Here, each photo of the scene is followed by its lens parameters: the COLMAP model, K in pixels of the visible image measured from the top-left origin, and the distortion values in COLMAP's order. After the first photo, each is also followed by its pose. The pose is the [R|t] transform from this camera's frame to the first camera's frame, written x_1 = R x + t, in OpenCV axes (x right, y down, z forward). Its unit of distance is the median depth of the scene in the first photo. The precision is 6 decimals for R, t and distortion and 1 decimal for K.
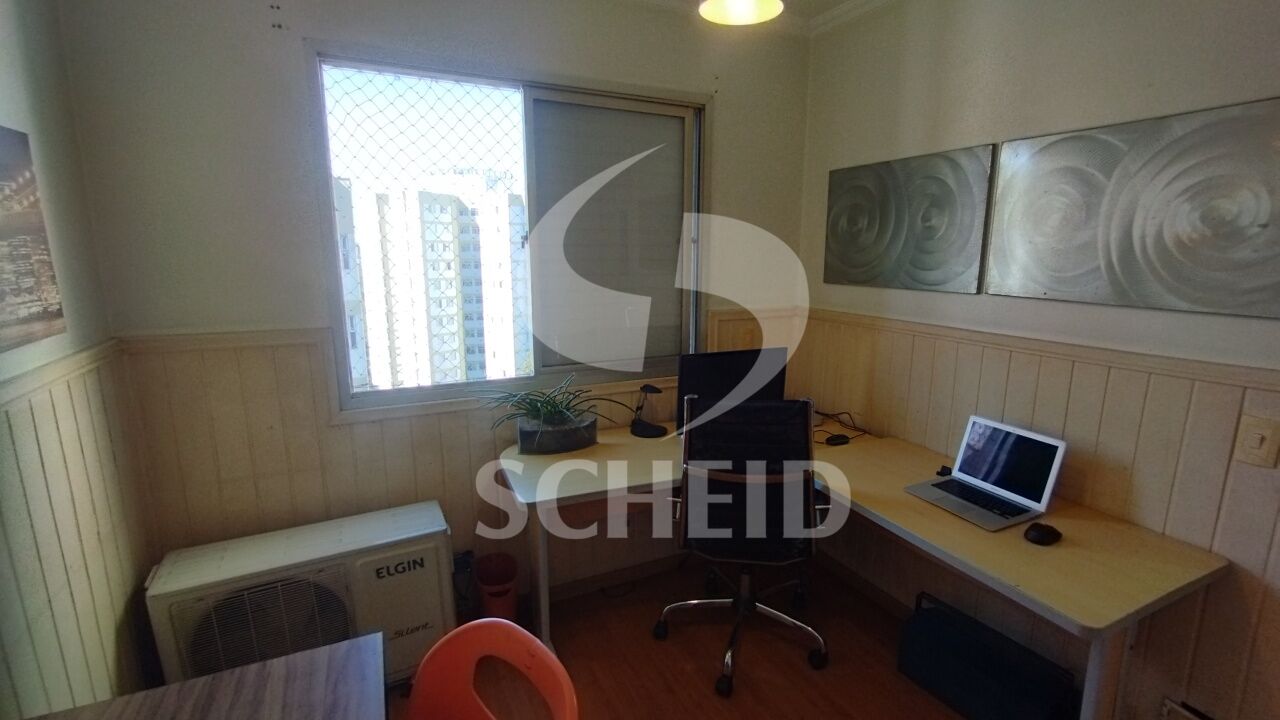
lens RADIAL K [[610.4, 0, 661.6], [0, 610.4, 364.4], [0, 0, 1]] dist [-0.000405, -0.001331]
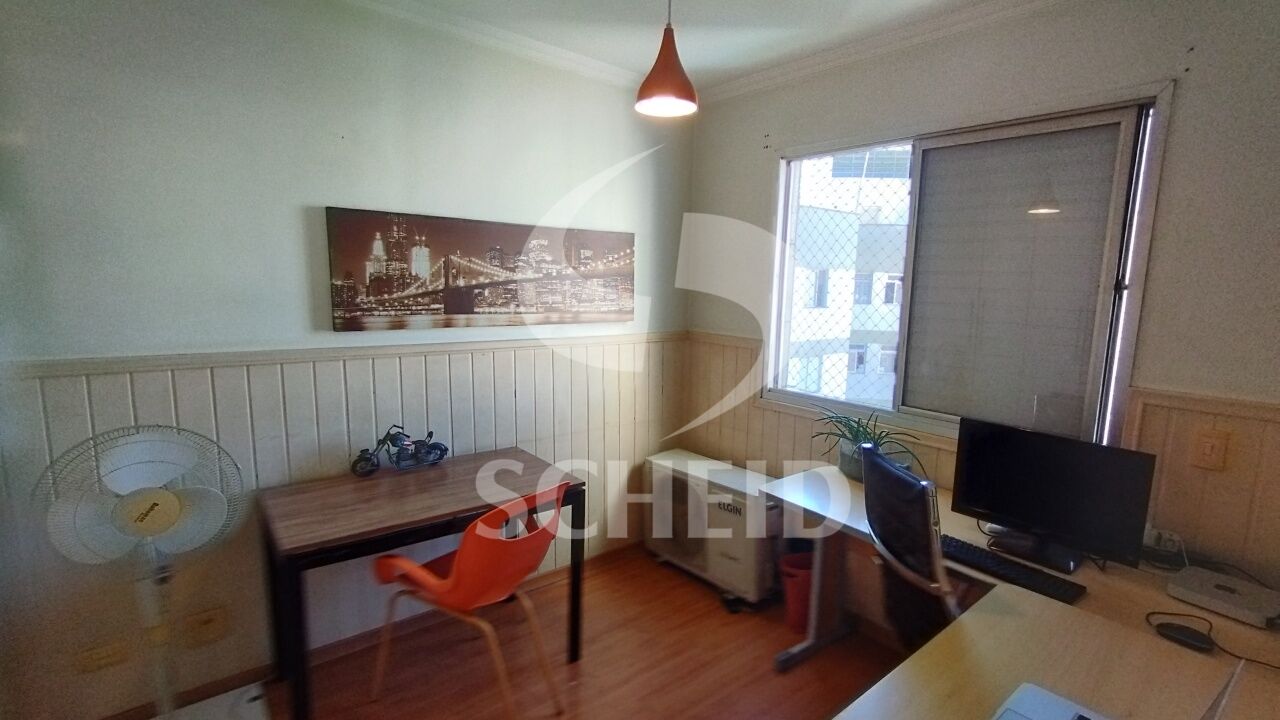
lens RADIAL K [[610.4, 0, 661.6], [0, 610.4, 364.4], [0, 0, 1]] dist [-0.000405, -0.001331]
pose [[0.219324, 0.131351, -0.966770, 0.907396], [-0.212523, 0.973534, 0.084056, -0.083754], [0.952224, 0.187025, 0.241435, 0.466317]]
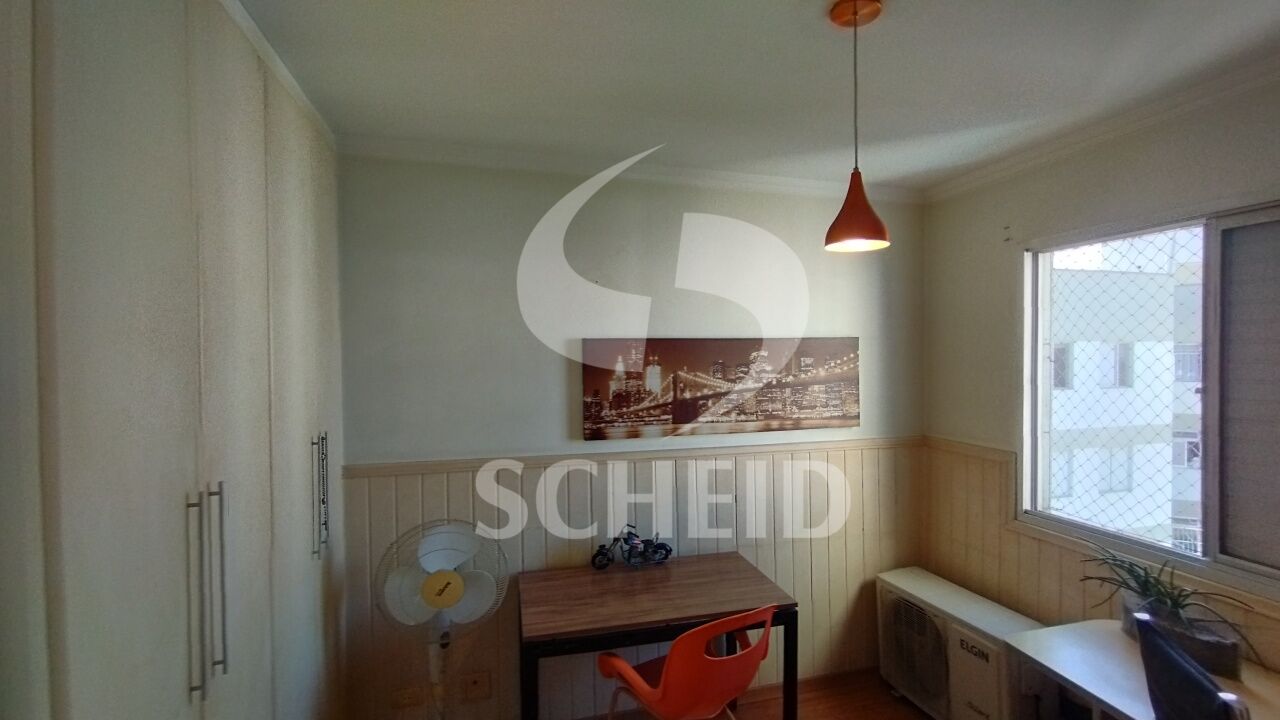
lens RADIAL K [[588.7, 0, 640.0], [0, 588.7, 360.0], [0, 0, 1]] dist [-0.009848, -0.001131]
pose [[-0.228019, 0.006759, -0.973633, 0.915820], [-0.179080, 0.982625, 0.048761, -0.188937], [0.957046, 0.185477, -0.222846, 0.532445]]
